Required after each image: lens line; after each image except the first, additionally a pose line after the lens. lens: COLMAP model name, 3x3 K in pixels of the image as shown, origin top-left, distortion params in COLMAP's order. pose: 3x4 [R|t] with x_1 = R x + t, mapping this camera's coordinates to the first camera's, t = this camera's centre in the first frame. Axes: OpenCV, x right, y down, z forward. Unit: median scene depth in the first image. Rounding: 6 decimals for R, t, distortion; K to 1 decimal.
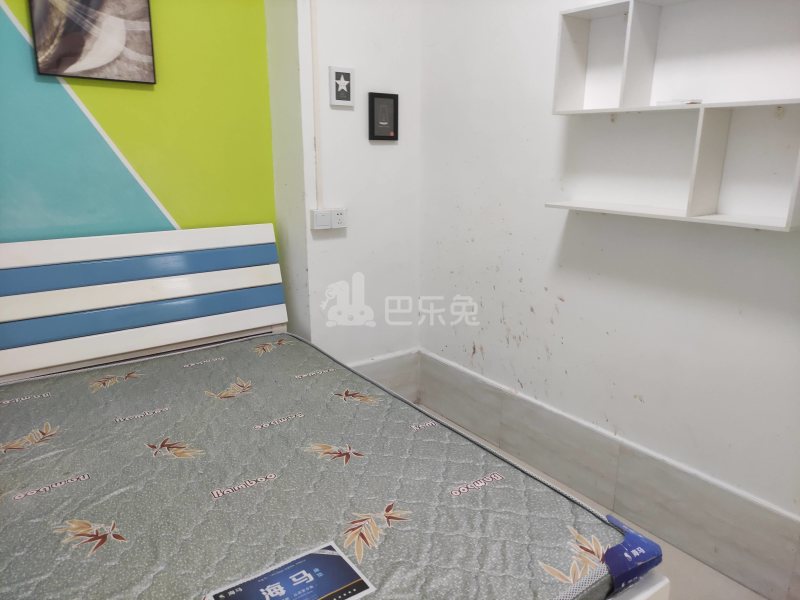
lens RADIAL K [[586.5, 0, 402.5], [0, 586.5, 302.0], [0, 0, 1]] dist [0.024540, -0.008745]
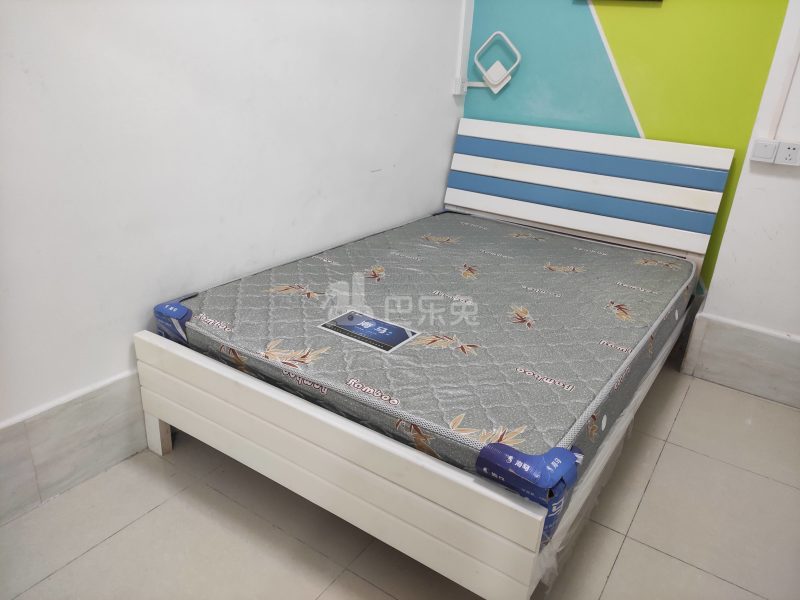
lens RADIAL K [[586.5, 0, 402.5], [0, 586.5, 302.0], [0, 0, 1]] dist [0.024540, -0.008745]
pose [[0.347505, 0.381562, -0.856534, 0.639289], [-0.293867, 0.911761, 0.286940, -0.034423], [0.890440, 0.151994, 0.428970, 0.206969]]
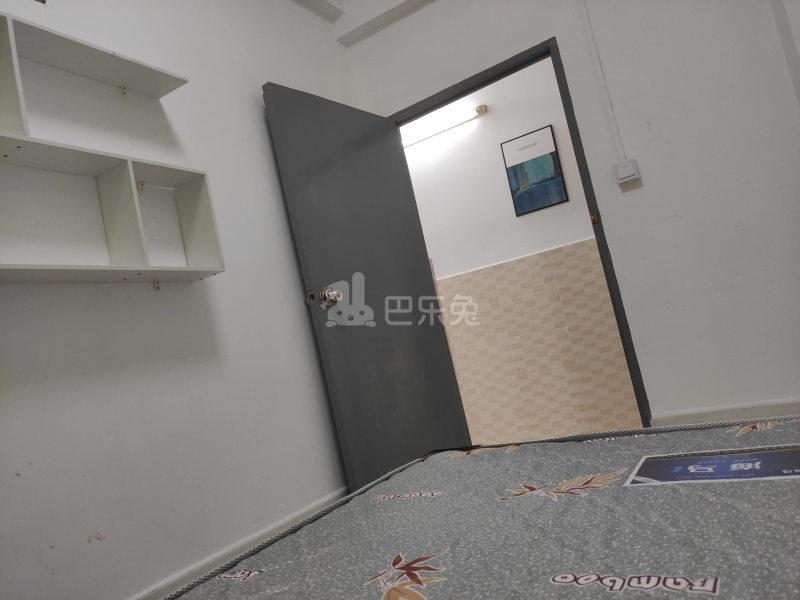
lens RADIAL K [[586.5, 0, 402.5], [0, 586.5, 302.0], [0, 0, 1]] dist [0.024540, -0.008745]
pose [[-0.364660, 0.155686, 0.918033, -0.432166], [0.431994, 0.901683, 0.018683, 0.046737], [-0.824866, 0.403398, -0.396063, 0.858126]]
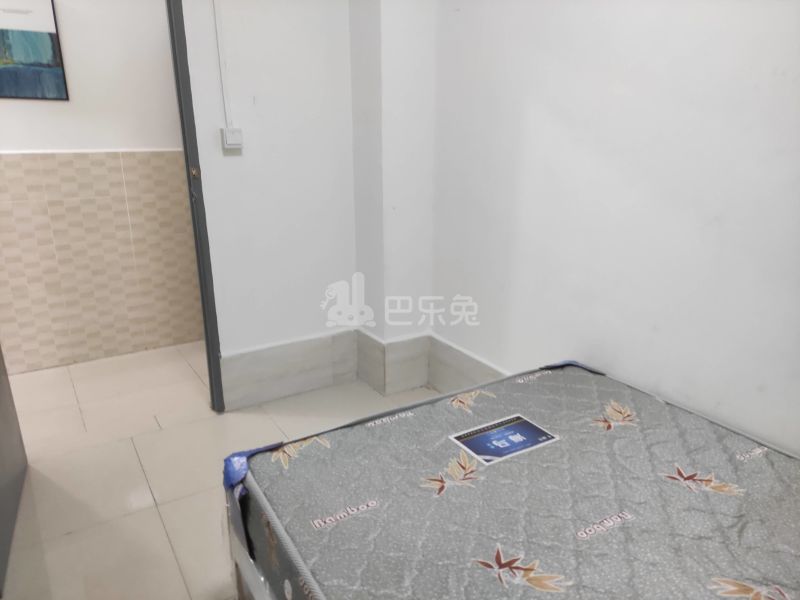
lens RADIAL K [[586.5, 0, 402.5], [0, 586.5, 302.0], [0, 0, 1]] dist [0.024540, -0.008745]
pose [[-0.997685, -0.022484, 0.064184, -0.008490], [0.014310, 0.853237, 0.521328, -0.322633], [-0.066485, 0.521039, -0.850939, 1.143218]]
